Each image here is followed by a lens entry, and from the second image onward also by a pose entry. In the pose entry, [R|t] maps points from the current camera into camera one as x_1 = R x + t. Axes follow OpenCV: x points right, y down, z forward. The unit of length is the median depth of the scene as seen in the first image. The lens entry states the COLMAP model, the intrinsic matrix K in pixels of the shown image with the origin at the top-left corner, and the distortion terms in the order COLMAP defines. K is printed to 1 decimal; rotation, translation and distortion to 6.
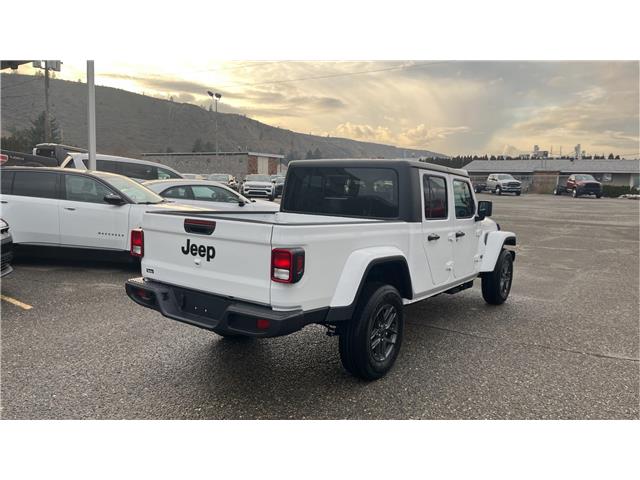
lens RADIAL K [[481.9, 0, 320.0], [0, 481.9, 240.0], [0, 0, 1]] dist [0.044237, 0.000787]
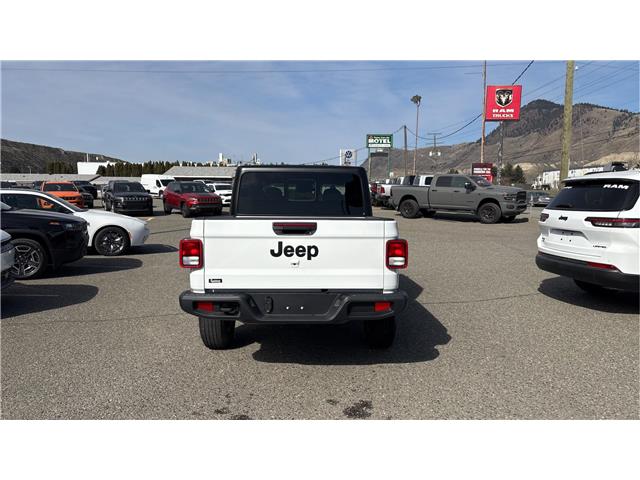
lens RADIAL K [[479.9, 0, 322.6], [0, 479.9, 237.2], [0, 0, 1]] dist [0.026280, -0.006542]
pose [[0.807137, -0.077237, 0.585290, -0.677068], [0.086722, 0.996162, 0.011864, -0.013106], [-0.583960, 0.041182, 0.810737, 0.106988]]
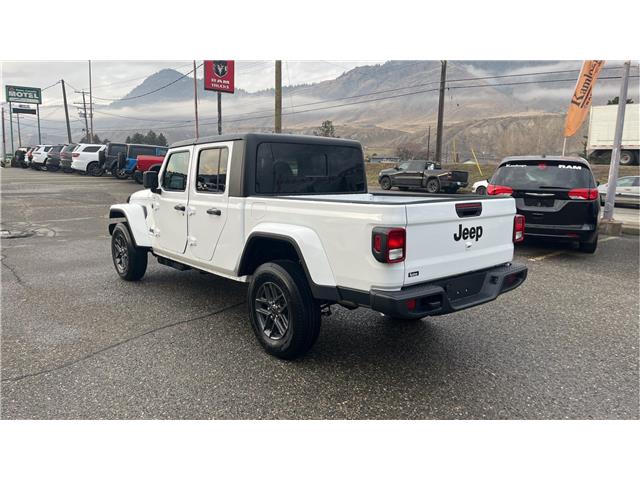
lens RADIAL K [[483.9, 0, 320.0], [0, 483.9, 240.0], [0, 0, 1]] dist [0.014222, -0.003234]
pose [[0.243323, -0.169807, 0.954966, -1.088316], [0.099689, 0.983721, 0.149520, -0.123307], [-0.964809, 0.058818, 0.256290, 0.875503]]
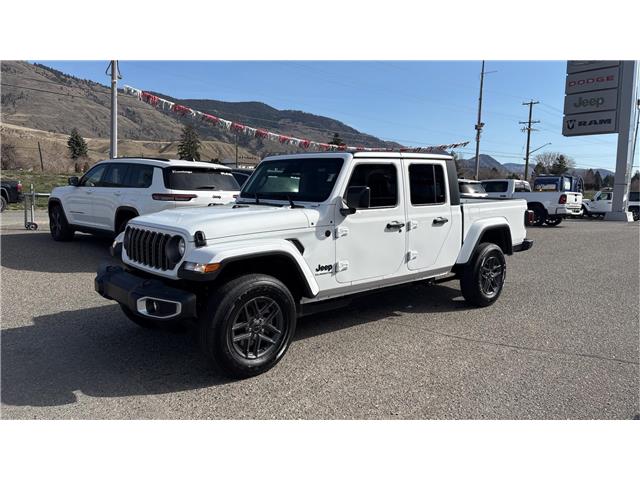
lens RADIAL K [[484.7, 0, 324.6], [0, 484.7, 238.2], [0, 0, 1]] dist [0.066783, -0.096455]
pose [[-0.975246, -0.075375, 0.207881, -0.029855], [-0.028623, 0.975231, 0.219329, -0.273250], [-0.219264, 0.207949, -0.953247, 2.711253]]
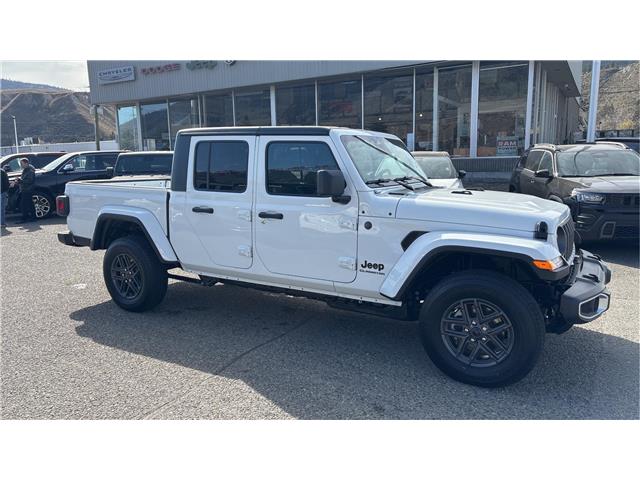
lens RADIAL K [[479.9, 0, 322.6], [0, 479.9, 237.2], [0, 0, 1]] dist [0.026280, -0.006542]
pose [[0.064090, 0.116500, -0.991121, 1.355576], [-0.091795, 0.989640, 0.110390, -0.088599], [0.993713, 0.083905, 0.074120, 1.359072]]
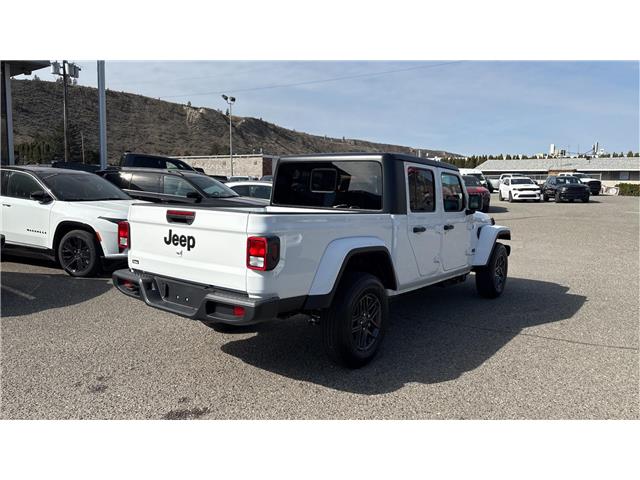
lens RADIAL K [[481.9, 0, 320.0], [0, 481.9, 240.0], [0, 0, 1]] dist [0.044237, 0.000787]
pose [[0.999529, -0.005386, -0.030199, 0.065290], [0.005286, 0.999980, -0.003366, 0.021586], [0.030216, 0.003205, 0.999538, -0.015807]]
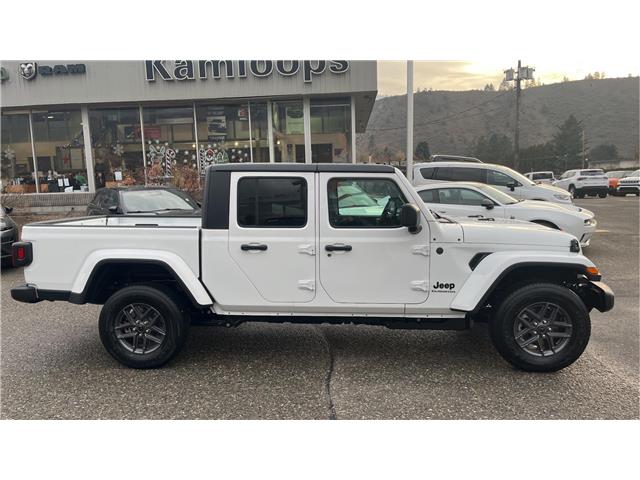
lens RADIAL K [[484.7, 0, 324.6], [0, 484.7, 238.2], [0, 0, 1]] dist [0.066783, -0.096455]
pose [[0.494430, 0.048134, -0.867884, 1.255731], [-0.053397, 0.998262, 0.024945, -0.060065], [0.867576, 0.034009, 0.496141, 0.788527]]
